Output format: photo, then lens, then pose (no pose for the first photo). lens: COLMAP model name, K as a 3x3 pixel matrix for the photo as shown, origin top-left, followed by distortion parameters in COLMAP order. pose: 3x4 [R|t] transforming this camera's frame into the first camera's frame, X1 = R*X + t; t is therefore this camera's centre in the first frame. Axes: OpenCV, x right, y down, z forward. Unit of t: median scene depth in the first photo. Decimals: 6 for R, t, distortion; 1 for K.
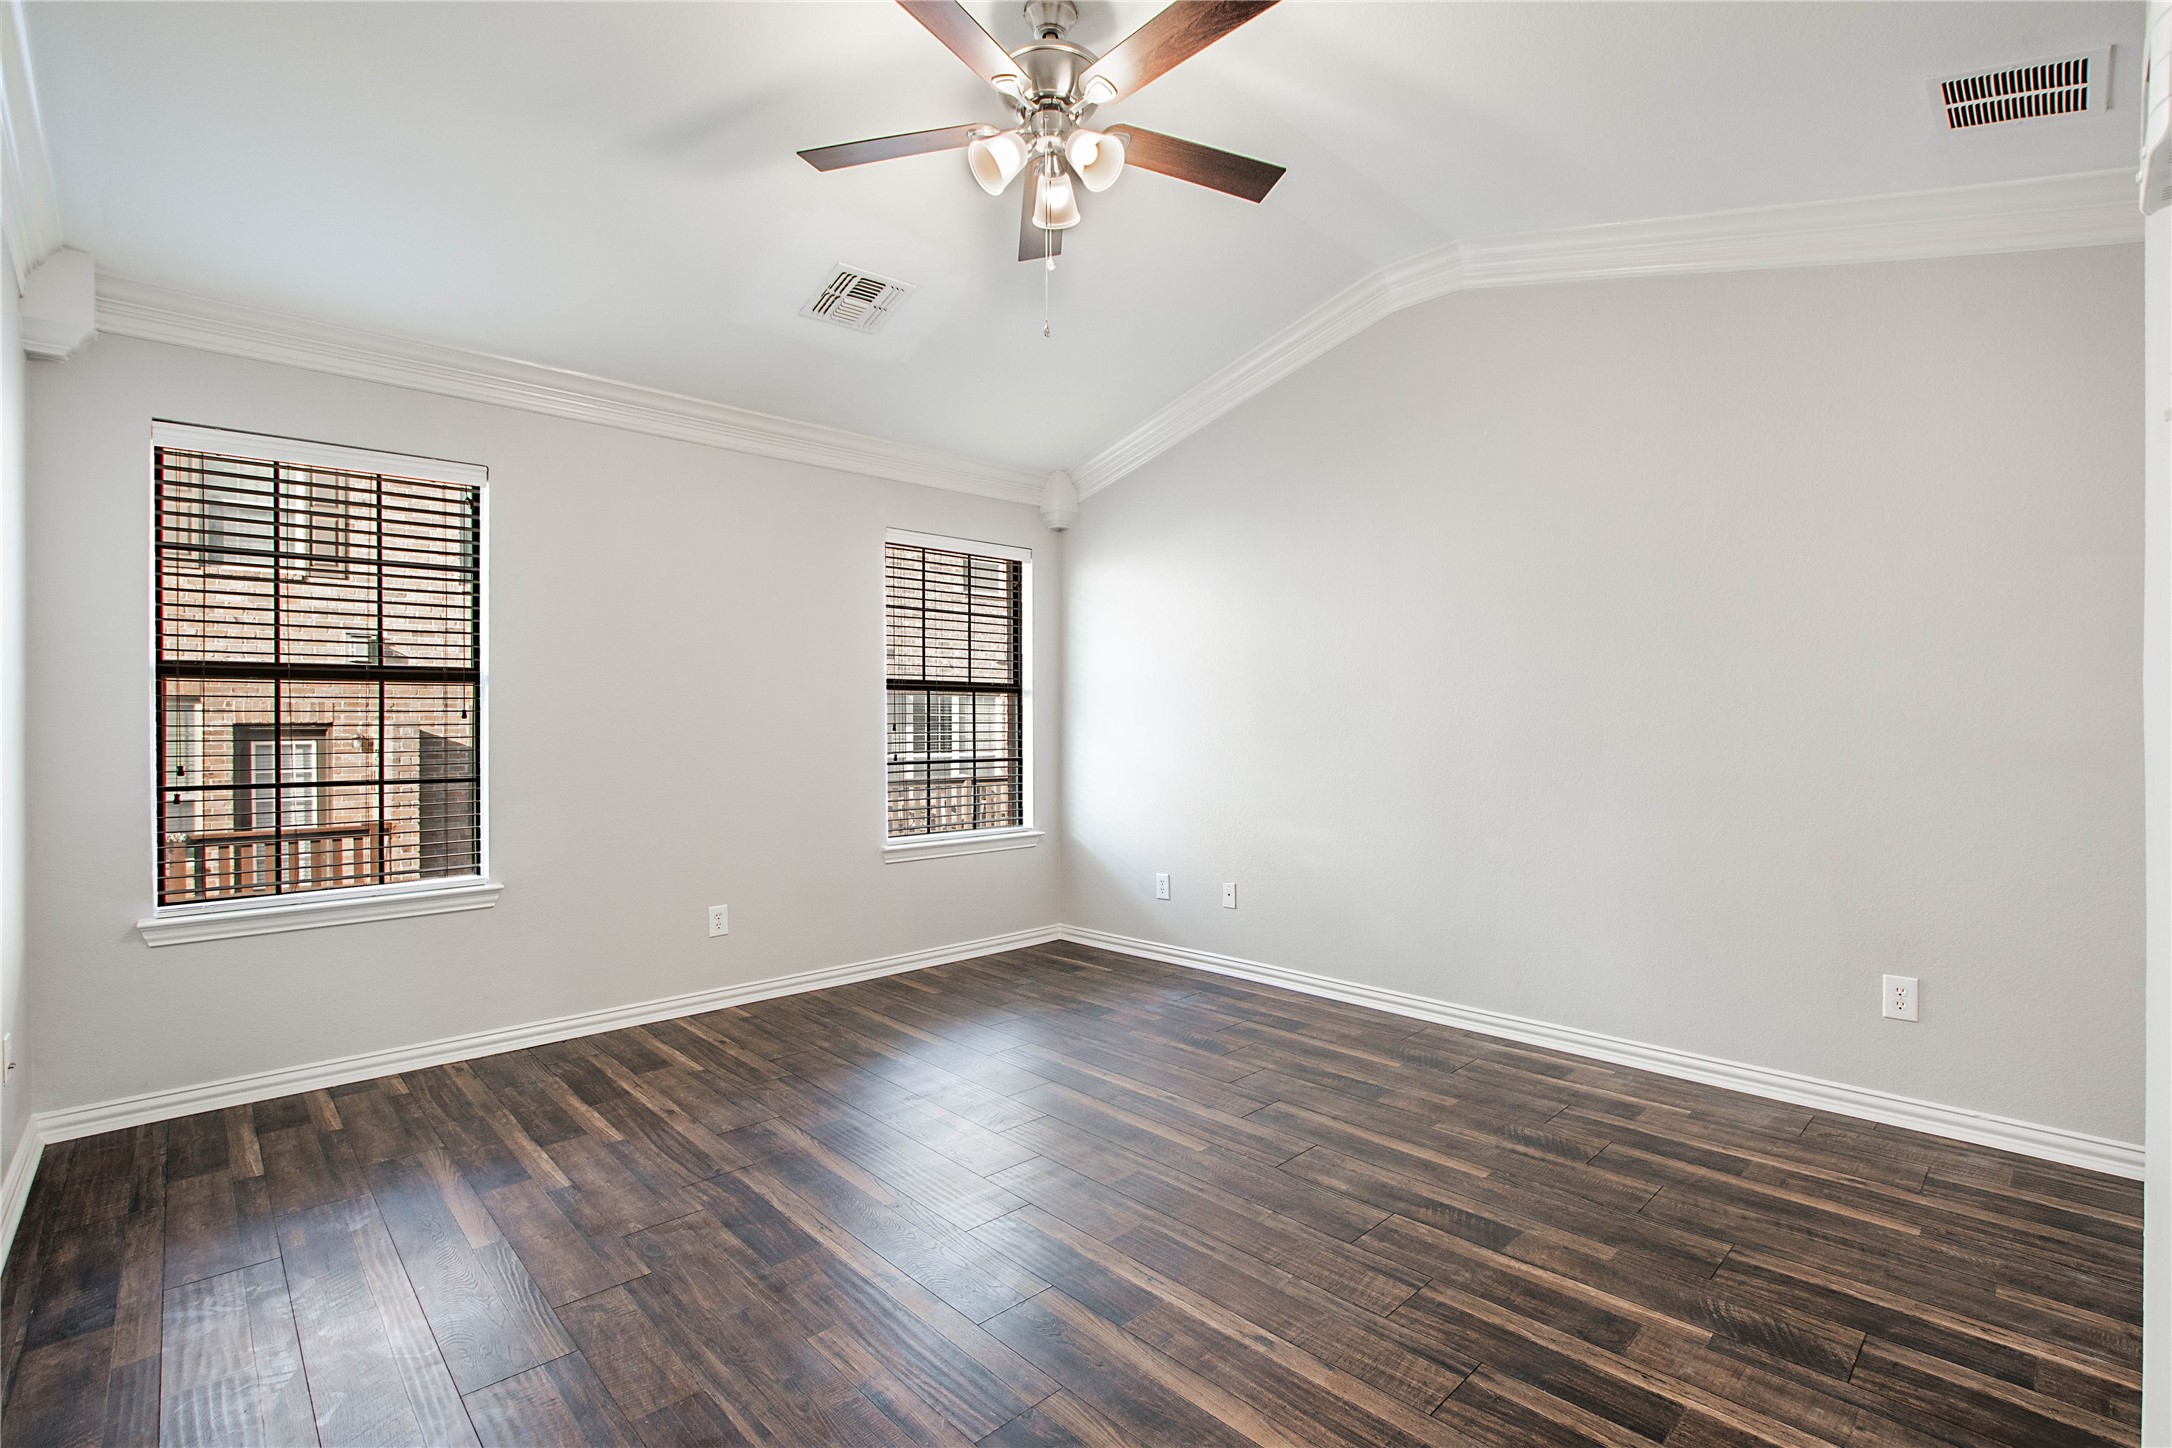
lens RADIAL K [[951.8, 0, 1084.8], [0, 951.8, 734.7], [0, 0, 1]] dist [-0.030029, 0.001077]
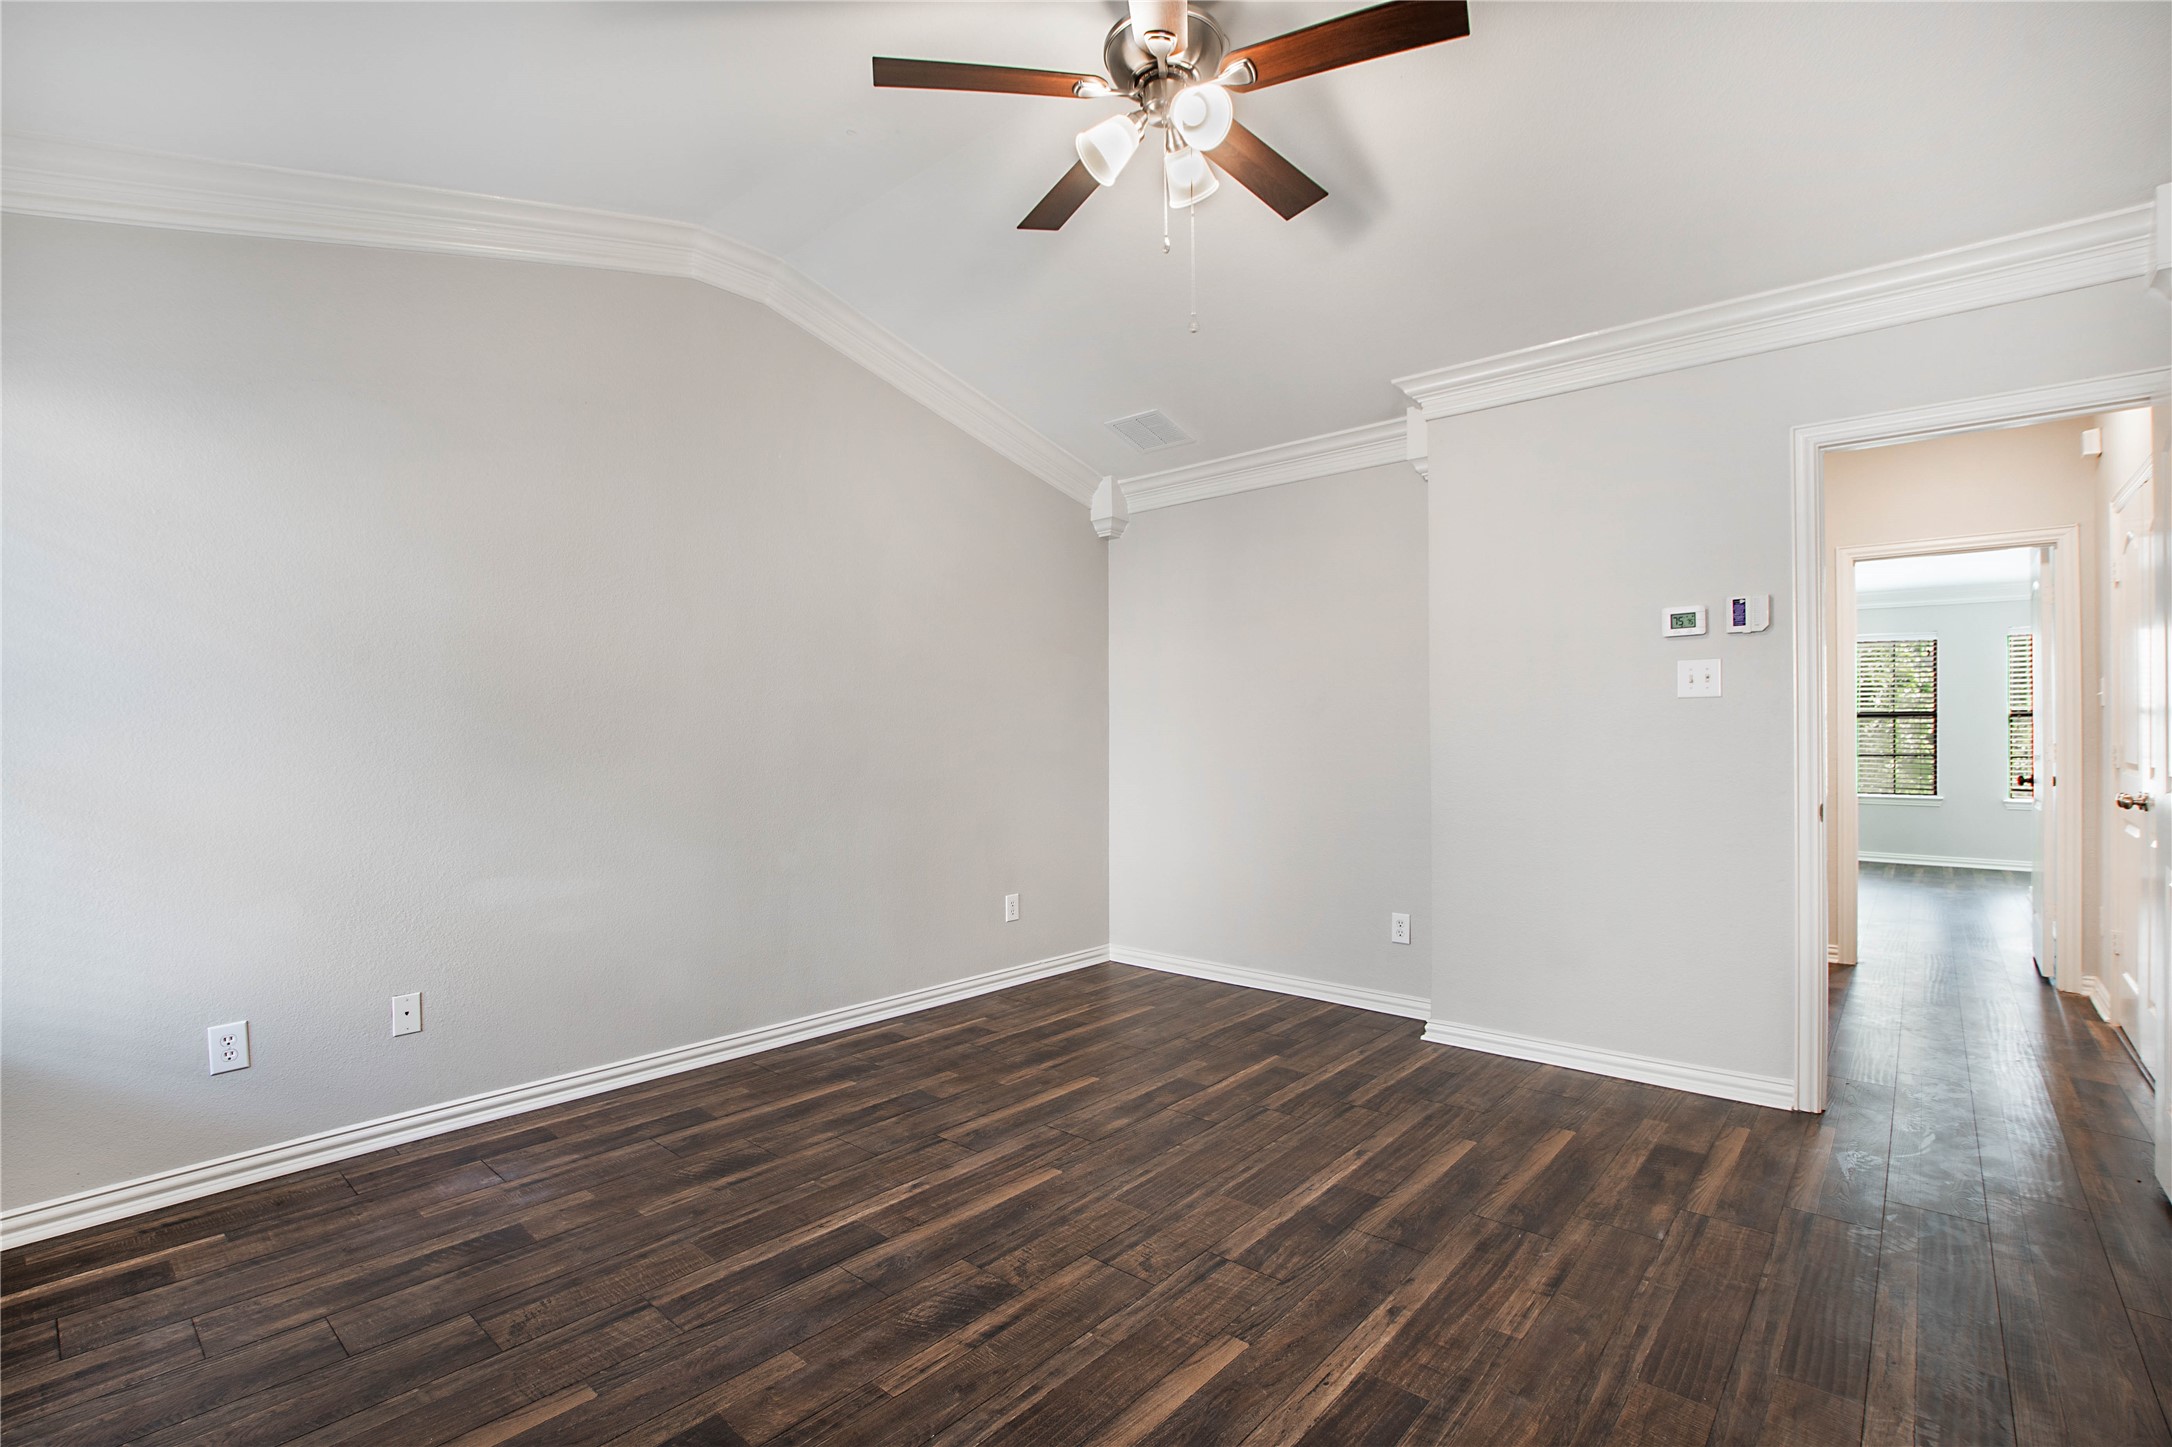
lens RADIAL K [[951.8, 0, 1084.8], [0, 951.8, 734.2], [0, 0, 1]] dist [-0.030029, 0.001077]
pose [[-0.062915, 0.010270, 0.997966, -0.790464], [0.014561, 0.999850, -0.009371, -0.006439], [-0.997913, 0.013942, -0.063055, 0.938578]]
